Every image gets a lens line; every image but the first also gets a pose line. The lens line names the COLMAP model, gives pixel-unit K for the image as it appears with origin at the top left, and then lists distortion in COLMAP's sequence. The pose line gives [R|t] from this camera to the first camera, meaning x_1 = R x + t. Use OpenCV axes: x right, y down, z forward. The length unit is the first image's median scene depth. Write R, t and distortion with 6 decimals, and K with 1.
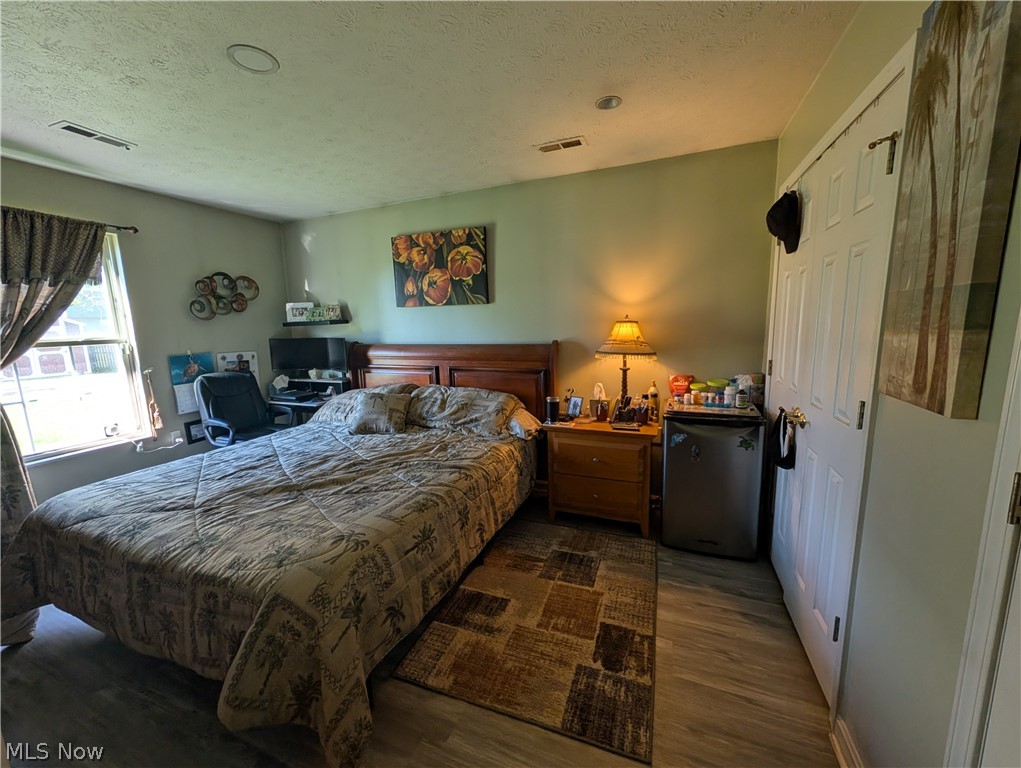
lens RADIAL K [[390.1, 0, 510.1], [0, 390.1, 385.5], [0, 0, 1]] dist [-0.000288, 0.000235]
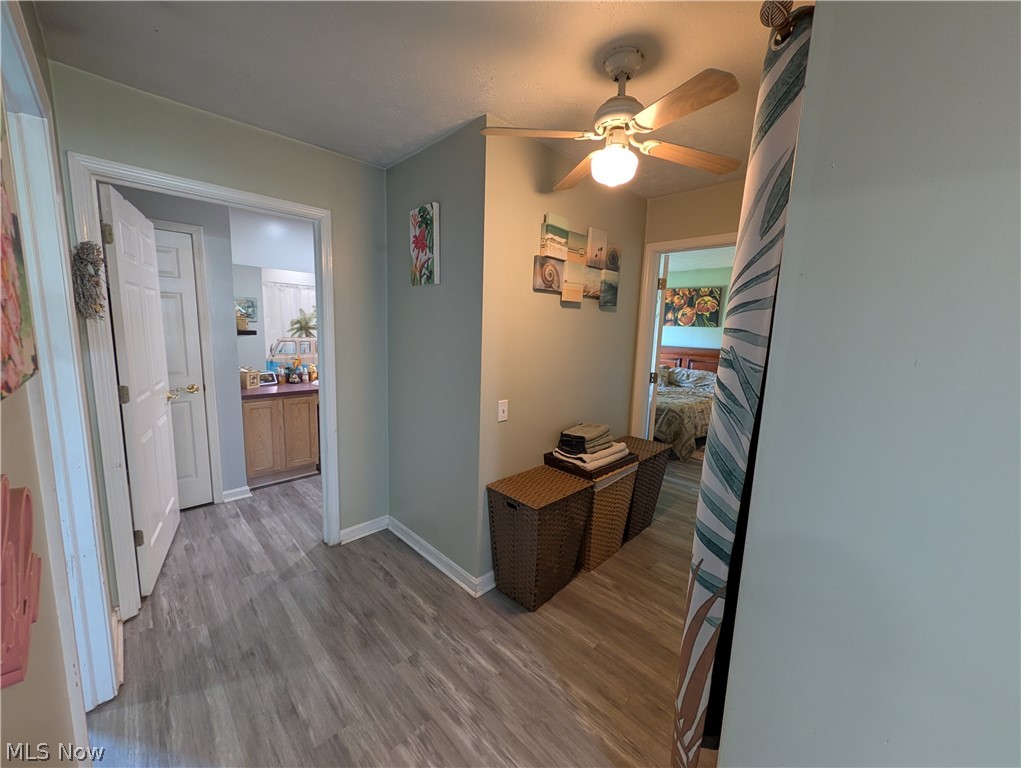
lens RADIAL K [[390.1, 0, 505.7], [0, 390.1, 383.1], [0, 0, 1]] dist [-0.000288, 0.000235]
pose [[0.911108, 0.114108, -0.396058, -0.208492], [-0.119877, 0.992736, 0.010246, 0.159437], [0.394351, 0.038143, 0.918168, -1.111299]]
